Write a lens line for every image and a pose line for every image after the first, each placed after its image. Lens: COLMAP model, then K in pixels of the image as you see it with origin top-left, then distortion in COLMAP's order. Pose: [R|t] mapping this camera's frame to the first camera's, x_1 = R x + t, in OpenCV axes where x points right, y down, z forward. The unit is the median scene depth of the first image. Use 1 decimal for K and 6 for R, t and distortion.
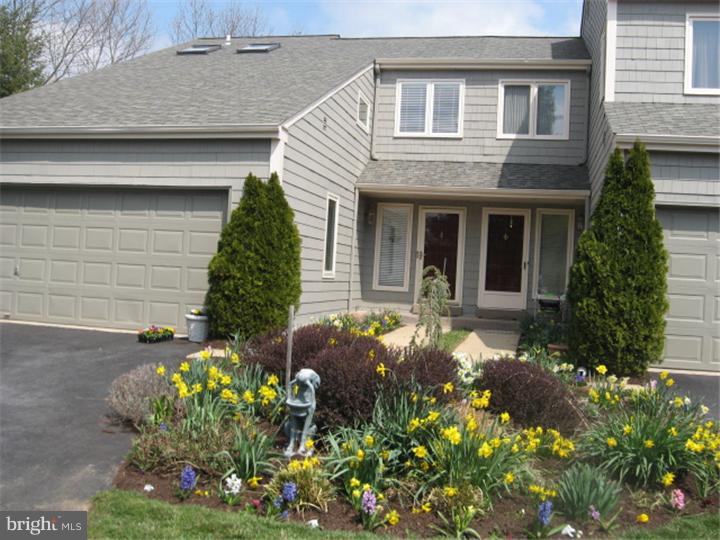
lens RADIAL K [[759.9, 0, 359.3], [0, 759.9, 264.9], [0, 0, 1]] dist [-0.091456, 0.000000]
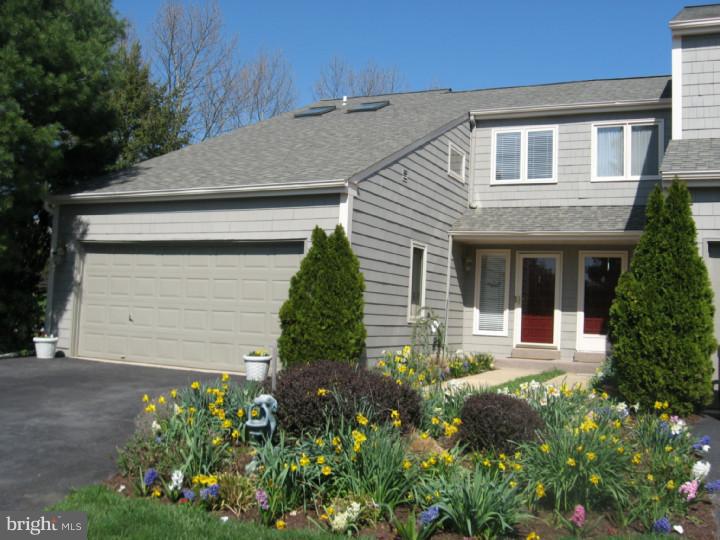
lens RADIAL K [[759.9, 0, 360.0], [0, 759.9, 272.5], [0, 0, 1]] dist [-0.091456, 0.000000]
pose [[0.973523, -0.024058, -0.227321, 0.118348], [0.011365, 0.998310, -0.056985, 0.006535], [0.228308, 0.052892, 0.972151, -0.033410]]
